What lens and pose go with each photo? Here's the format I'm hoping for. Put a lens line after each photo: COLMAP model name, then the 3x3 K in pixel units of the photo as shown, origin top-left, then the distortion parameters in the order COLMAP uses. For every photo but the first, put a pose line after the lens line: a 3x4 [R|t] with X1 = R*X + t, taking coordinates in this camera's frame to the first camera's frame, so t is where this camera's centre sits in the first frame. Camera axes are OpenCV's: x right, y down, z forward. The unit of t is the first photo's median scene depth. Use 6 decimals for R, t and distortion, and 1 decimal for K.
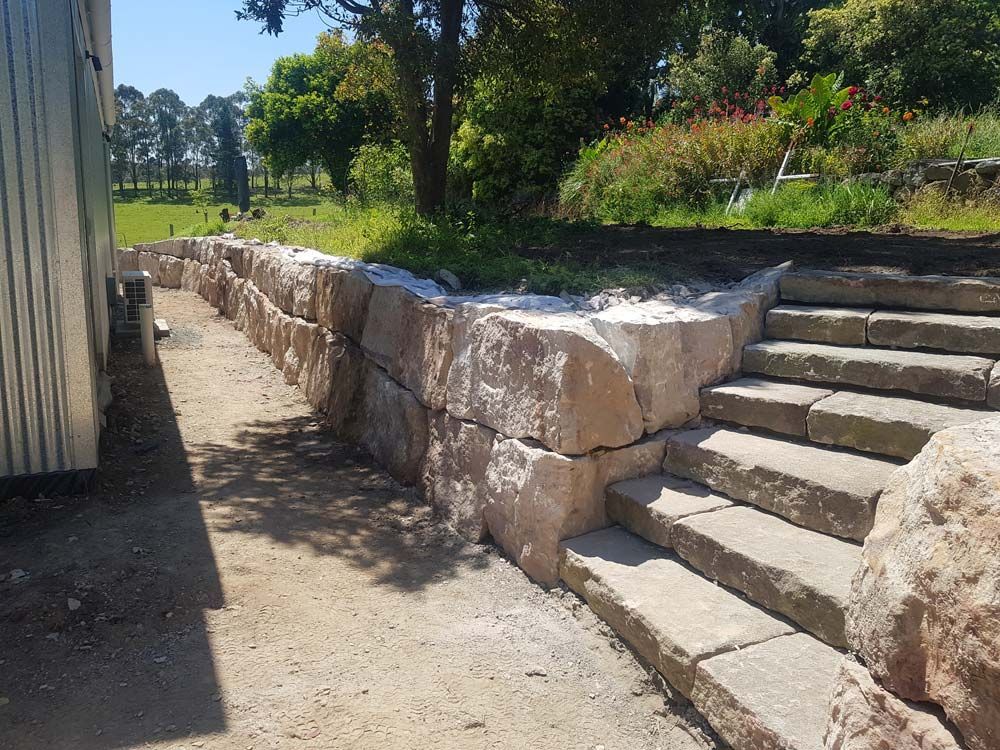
lens RADIAL K [[792.6, 0, 500.1], [0, 792.6, 359.6], [0, 0, 1]] dist [0.078010, -0.121317]
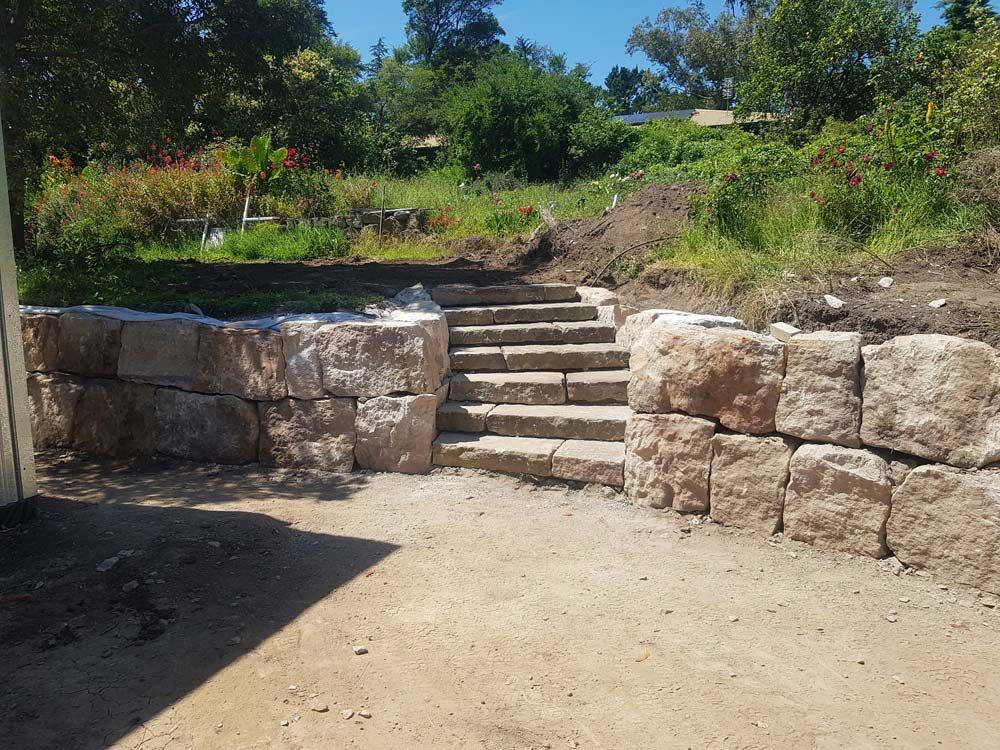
lens RADIAL K [[792.6, 0, 500.1], [0, 792.6, 359.6], [0, 0, 1]] dist [0.078010, -0.121317]
pose [[0.677936, -0.127670, 0.723950, -0.978751], [0.151609, 0.987914, 0.032248, 0.008752], [-0.719318, 0.087895, 0.689098, -0.316127]]
